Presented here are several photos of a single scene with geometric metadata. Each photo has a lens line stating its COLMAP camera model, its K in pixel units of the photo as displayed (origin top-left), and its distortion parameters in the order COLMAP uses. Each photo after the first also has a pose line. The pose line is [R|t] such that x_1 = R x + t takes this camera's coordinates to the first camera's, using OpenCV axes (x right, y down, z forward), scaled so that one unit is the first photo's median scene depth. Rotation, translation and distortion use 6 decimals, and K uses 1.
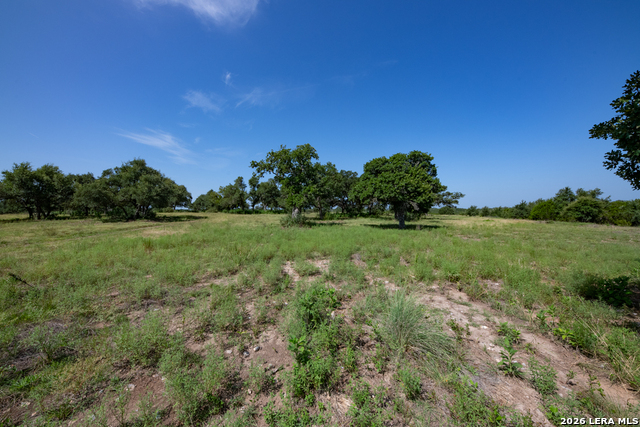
lens RADIAL K [[222.8, 0, 306.7], [0, 222.8, 207.0], [0, 0, 1]] dist [-0.001130, -0.004818]
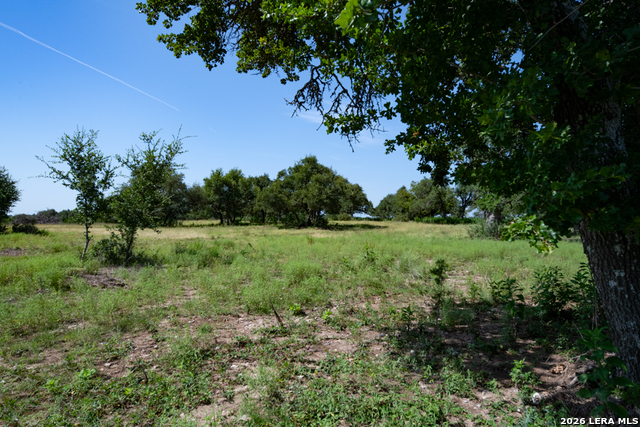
lens RADIAL K [[426.2, 0, 342.3], [0, 426.2, 214.0], [0, 0, 1]] dist [0.021518, 0.005410]
pose [[0.835945, 0.000034, -0.548813, 0.245088], [-0.001229, 0.999998, -0.001810, 0.009267], [0.548811, 0.002188, 0.835943, -0.298659]]
